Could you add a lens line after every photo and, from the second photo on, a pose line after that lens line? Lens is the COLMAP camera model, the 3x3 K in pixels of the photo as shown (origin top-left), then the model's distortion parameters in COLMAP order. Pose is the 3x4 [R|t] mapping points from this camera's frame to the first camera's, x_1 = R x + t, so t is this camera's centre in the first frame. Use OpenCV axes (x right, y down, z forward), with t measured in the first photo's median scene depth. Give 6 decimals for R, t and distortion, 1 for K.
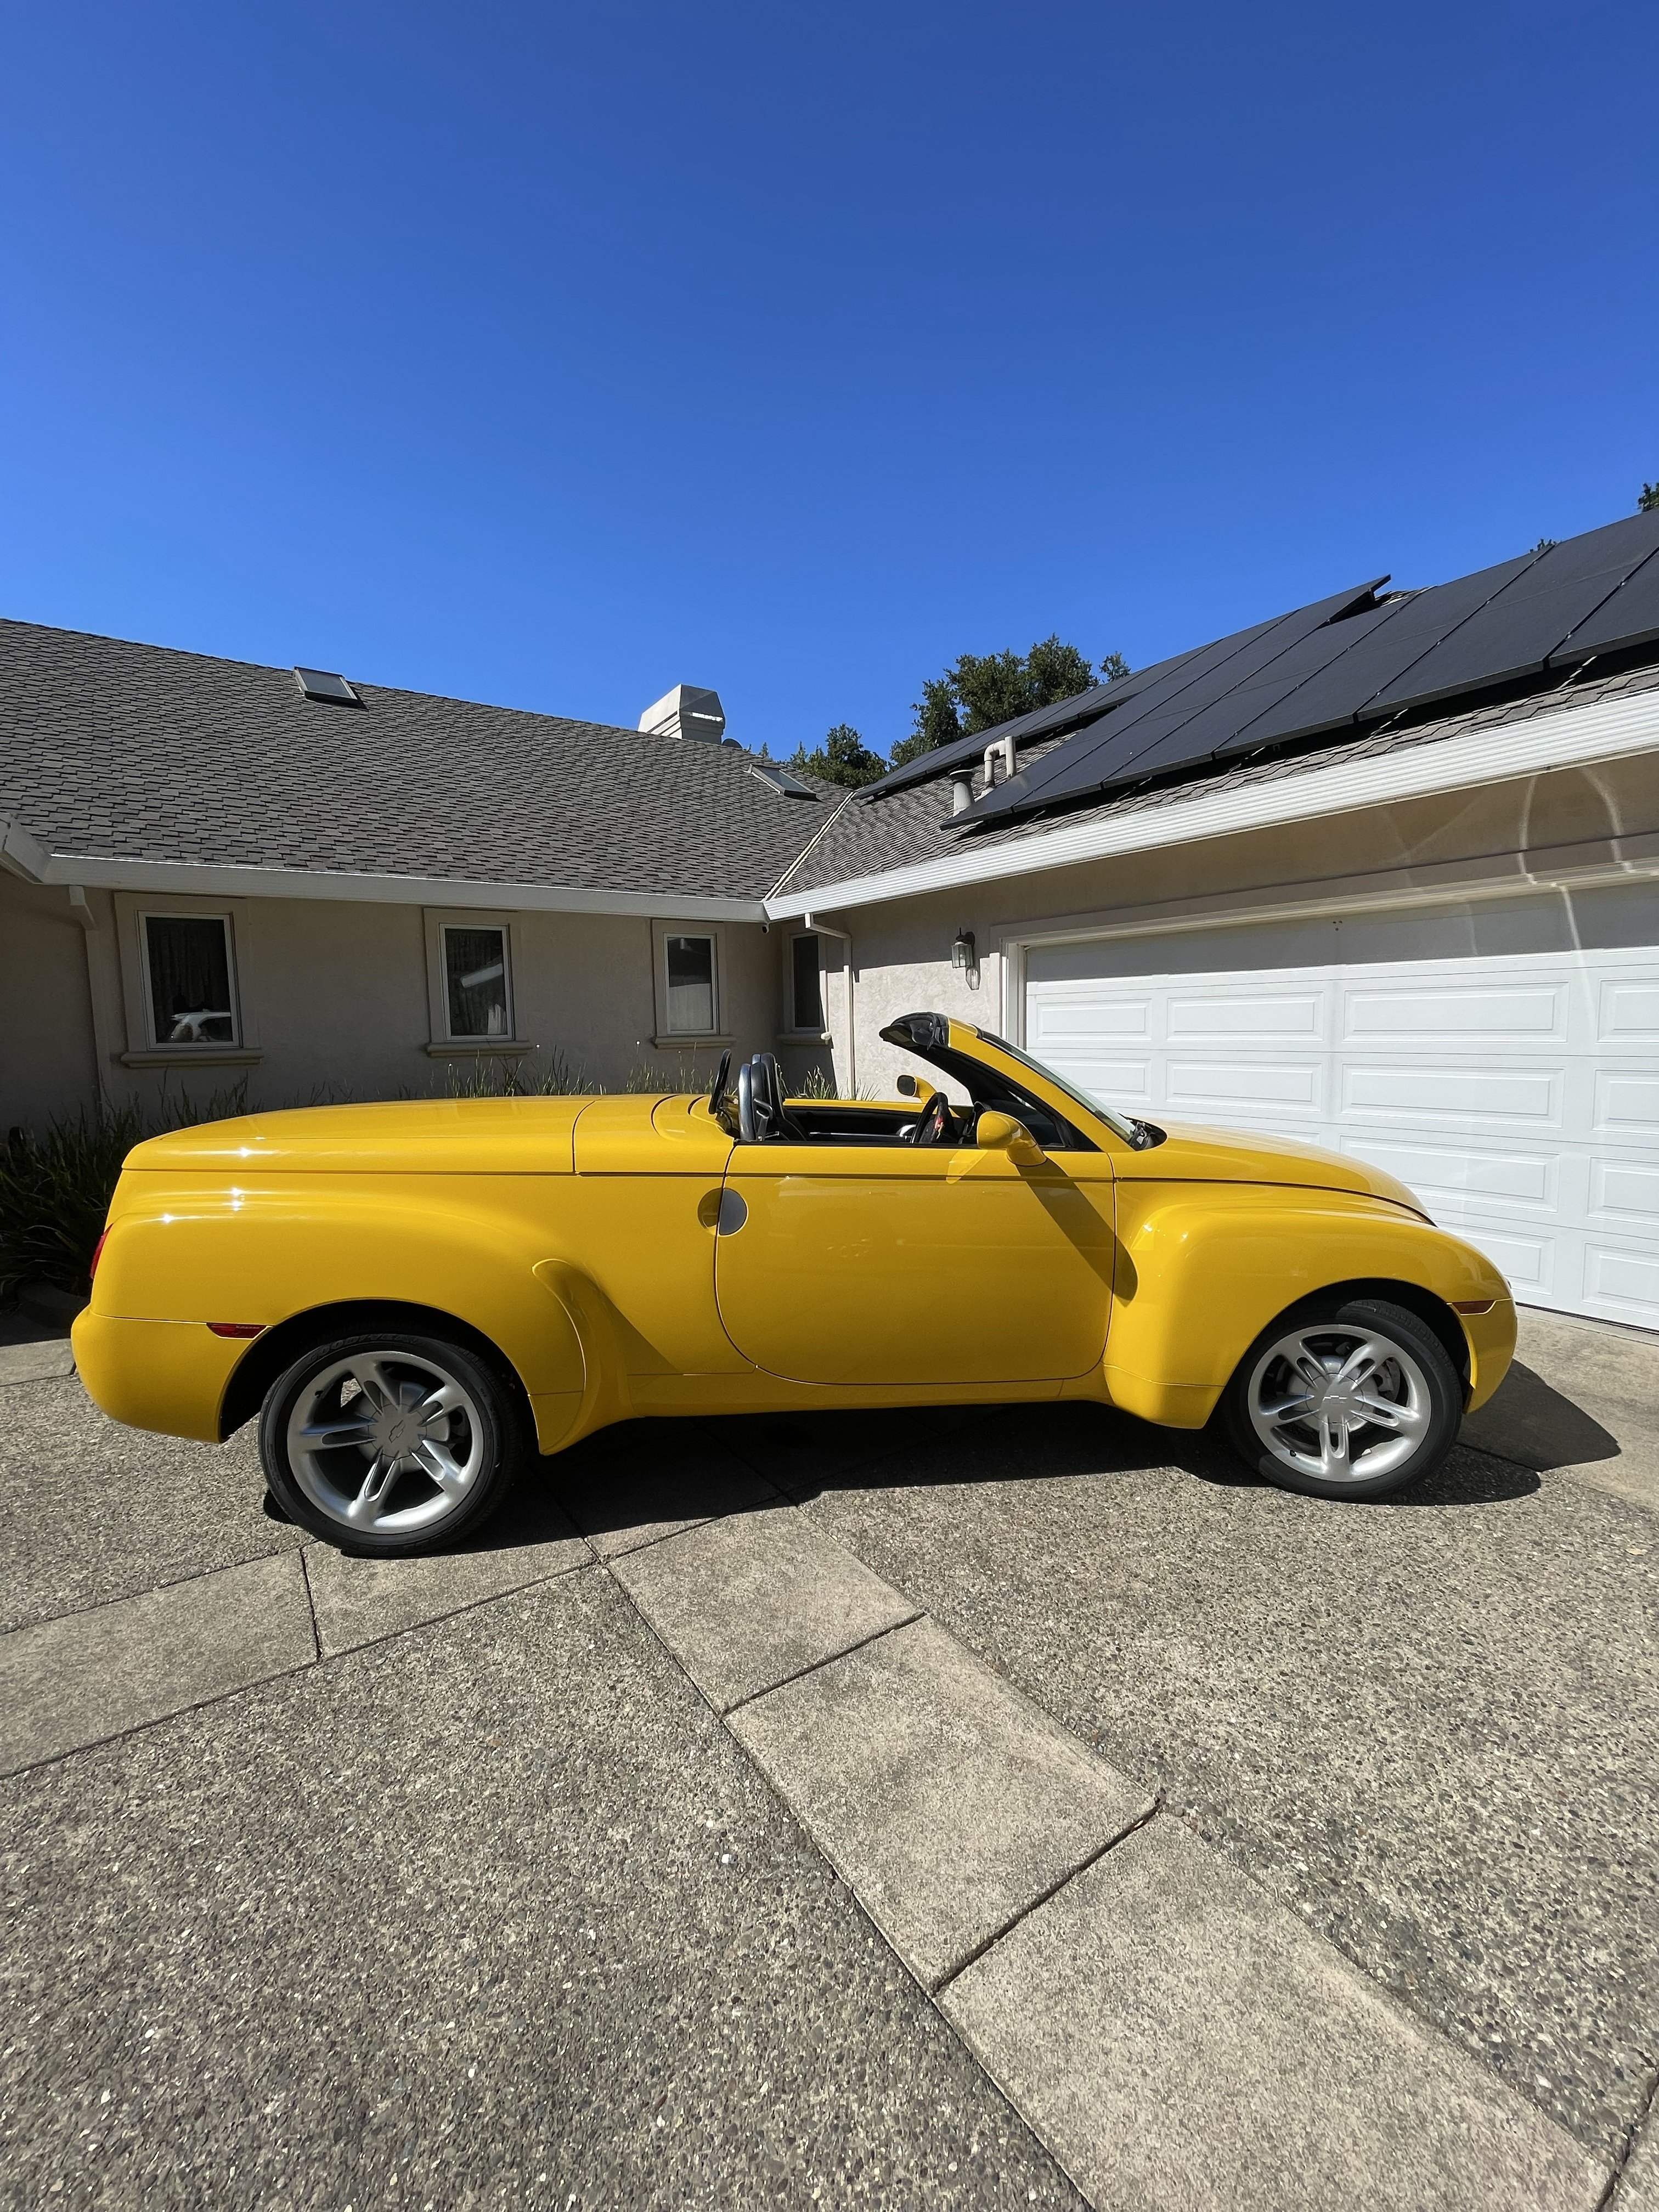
lens RADIAL K [[904.2, 0, 828.3], [0, 904.2, 1101.2], [0, 0, 1]] dist [-0.001187, 0.000378]
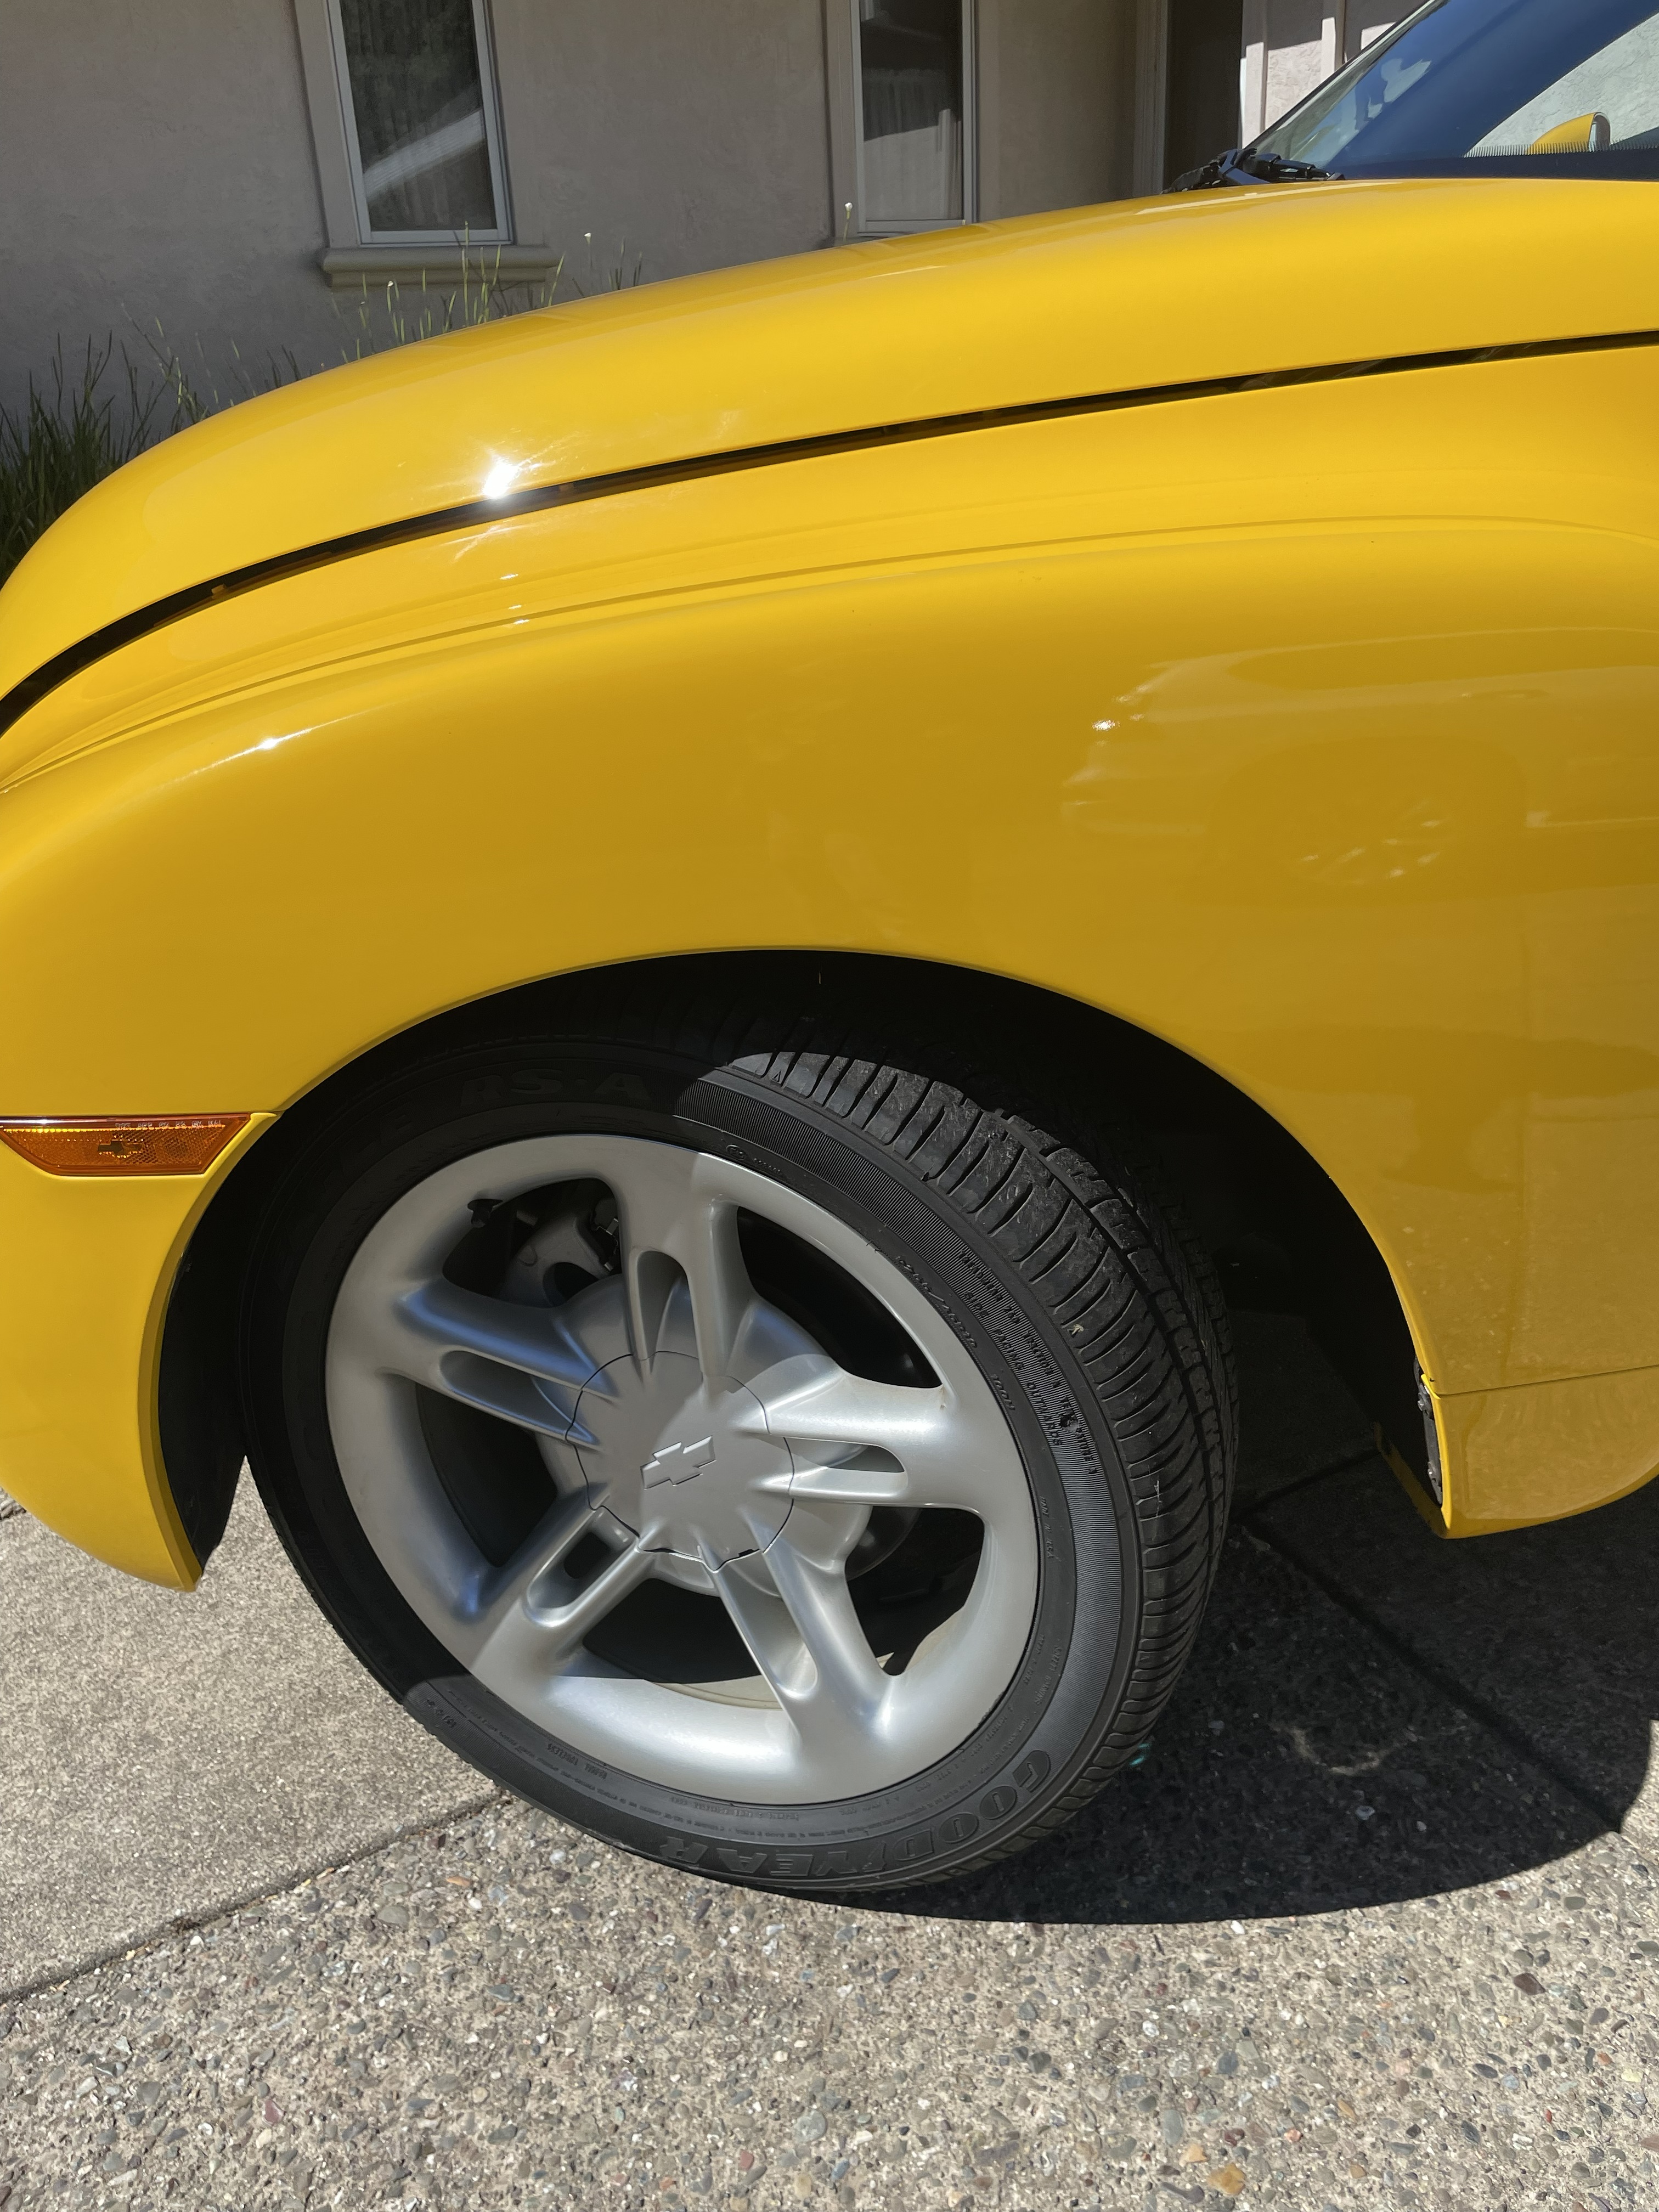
lens RADIAL K [[1717.6, 0, 817.9], [0, 1717.6, 1096.7], [0, 0, 1]] dist [0.093938, -0.133549]
pose [[0.992690, 0.028137, -0.117364, -0.293146], [0.010855, 0.947688, 0.319014, 0.140464], [0.120200, -0.317956, 0.940455, 0.384595]]
